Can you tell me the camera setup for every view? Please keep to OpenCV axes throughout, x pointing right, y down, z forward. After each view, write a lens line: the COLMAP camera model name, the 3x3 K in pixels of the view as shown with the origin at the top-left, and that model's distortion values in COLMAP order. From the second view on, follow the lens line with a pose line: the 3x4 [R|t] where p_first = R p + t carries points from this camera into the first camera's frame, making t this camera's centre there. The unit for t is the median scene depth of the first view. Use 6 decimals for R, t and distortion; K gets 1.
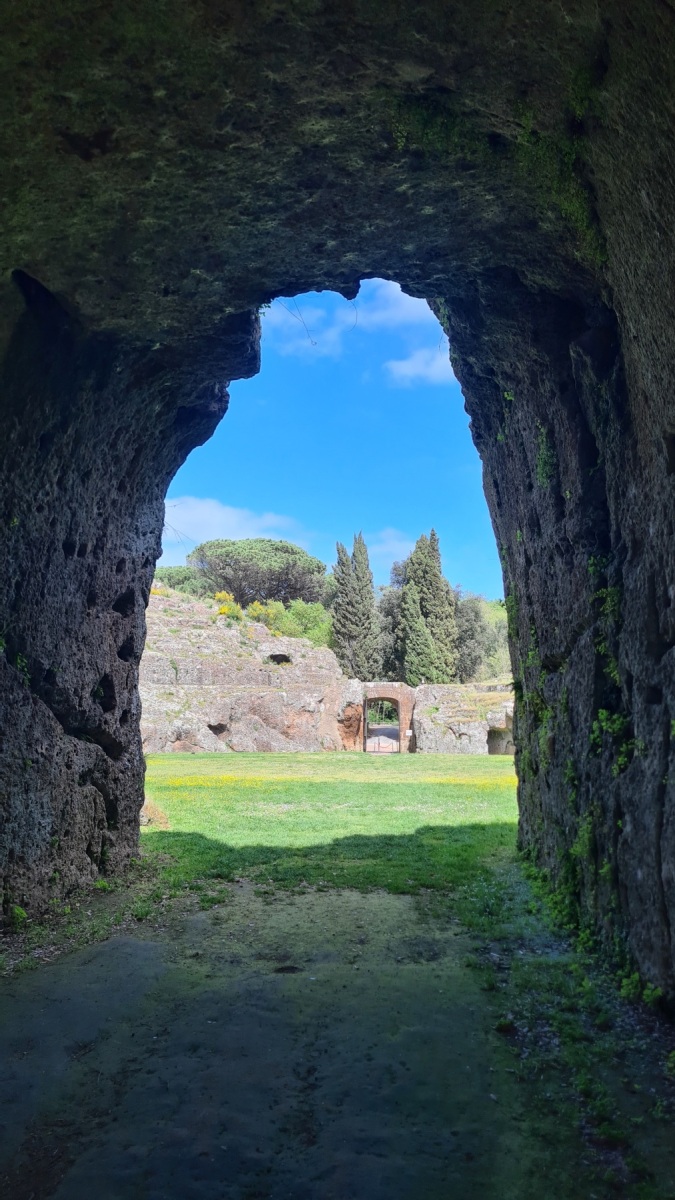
lens RADIAL K [[913.4, 0, 327.6], [0, 913.4, 612.2], [0, 0, 1]] dist [0.049438, -0.009374]
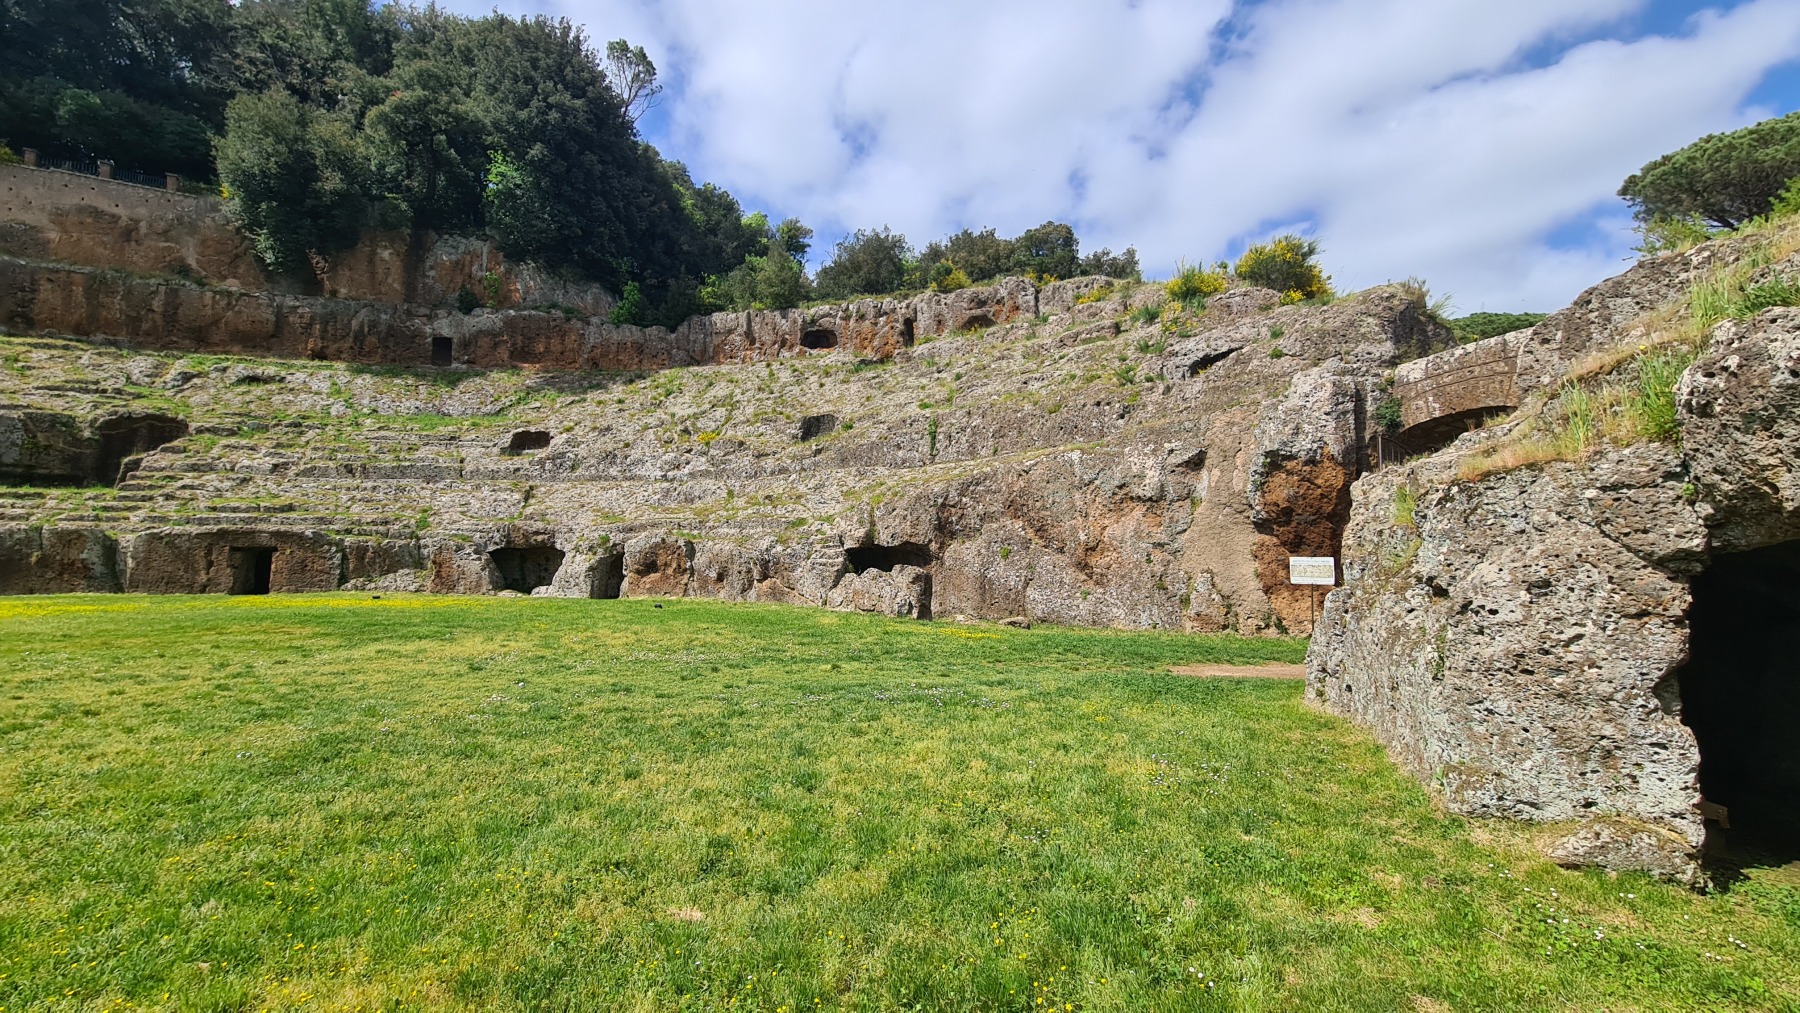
lens RADIAL K [[729.9, 0, 897.9], [0, 729.9, 506.2], [0, 0, 1]] dist [-0.002686, -0.000376]
pose [[0.252266, -0.069064, -0.965190, 0.201636], [0.123103, 0.991636, -0.038782, 0.108547], [0.959796, -0.109034, 0.258658, 0.837826]]
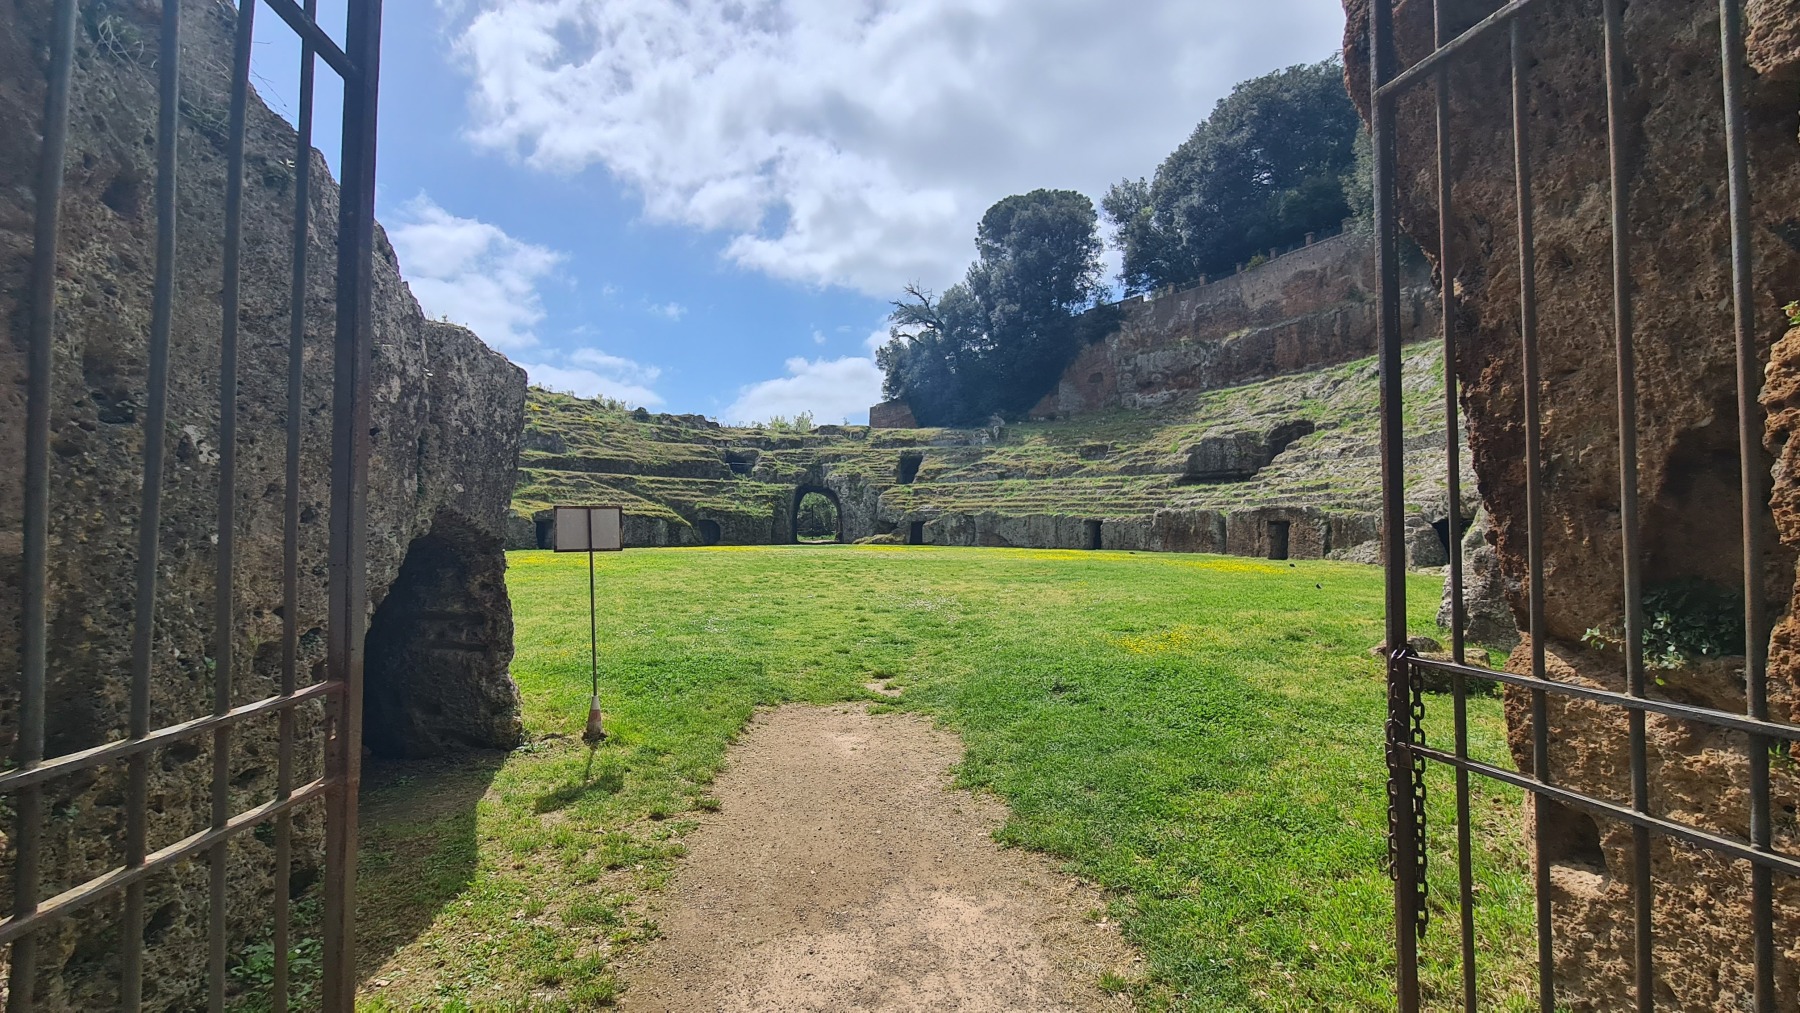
lens RADIAL K [[729.9, 0, 894.4], [0, 729.9, 501.9], [0, 0, 1]] dist [-0.002686, -0.000376]
pose [[-0.984378, -0.014136, -0.175500, 0.066246], [0.014998, 0.986416, -0.163579, 0.135941], [0.175428, -0.163656, -0.970794, 1.035714]]
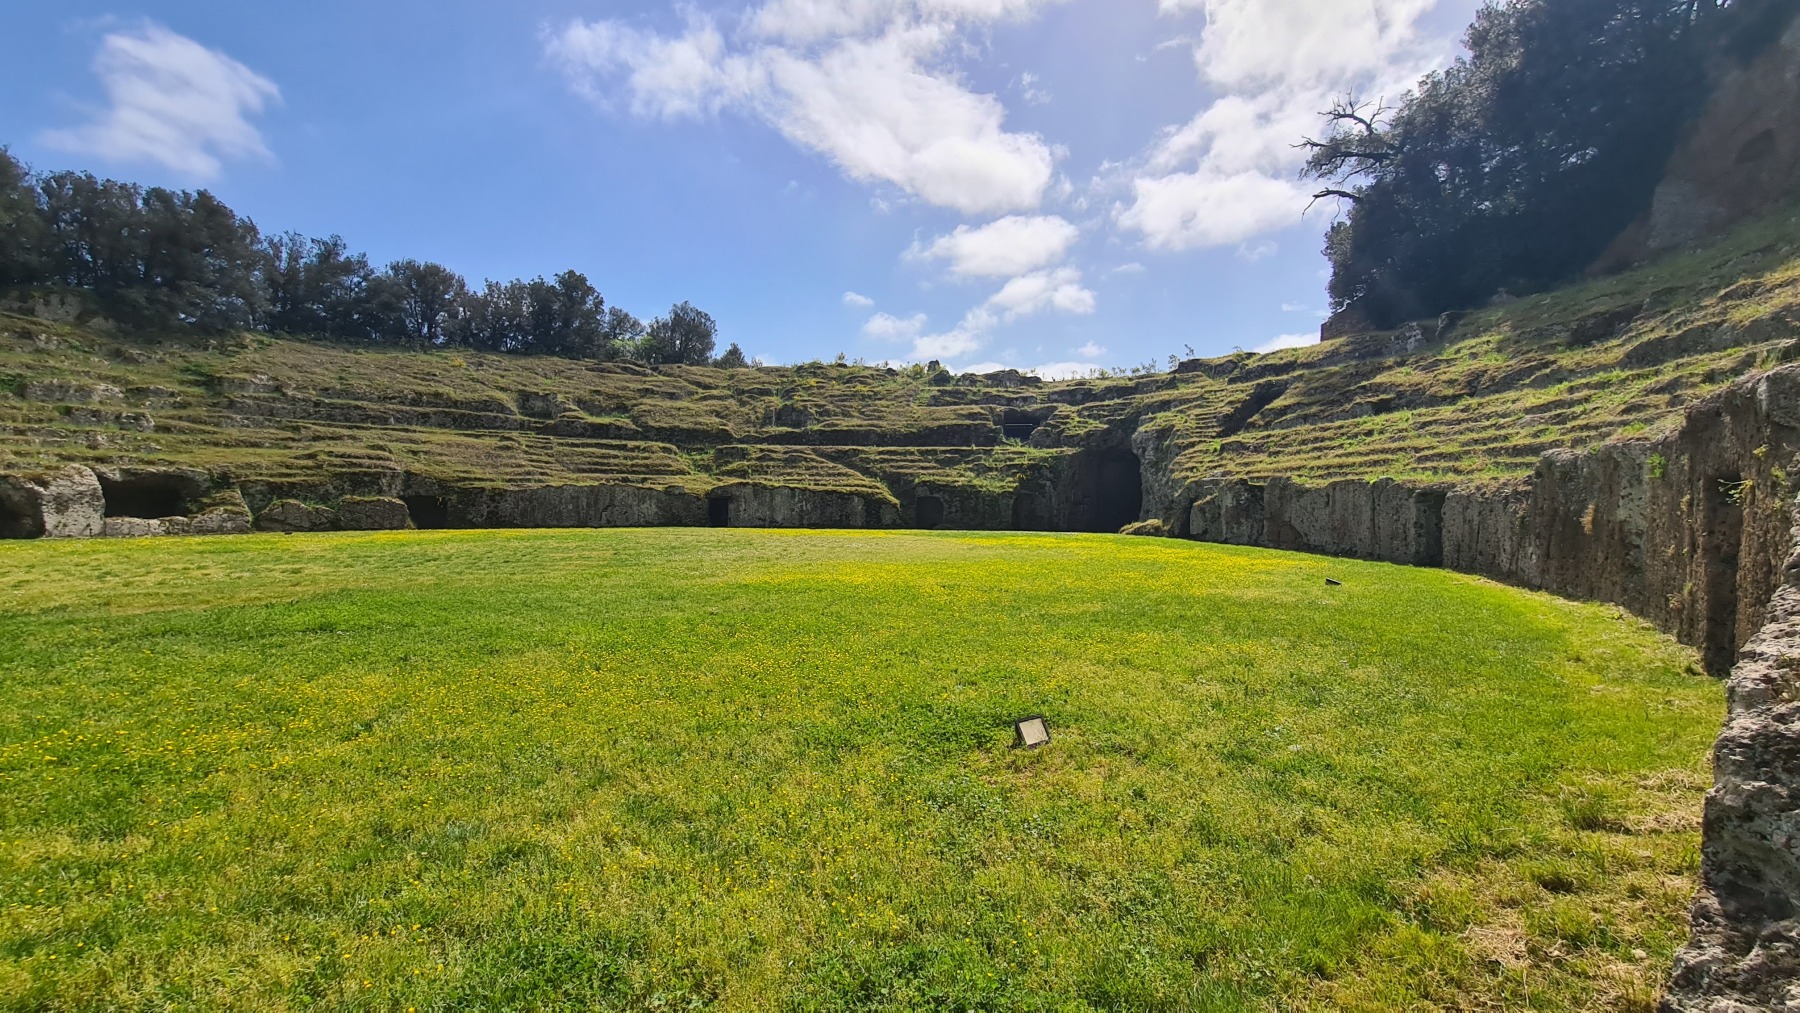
lens RADIAL K [[729.9, 0, 900.5], [0, 729.9, 506.2], [0, 0, 1]] dist [-0.002686, -0.000376]
pose [[-0.774809, -0.013954, 0.632042, -0.254727], [-0.095811, 0.990800, -0.095578, 0.094445], [-0.624894, -0.134611, -0.769017, 0.736130]]
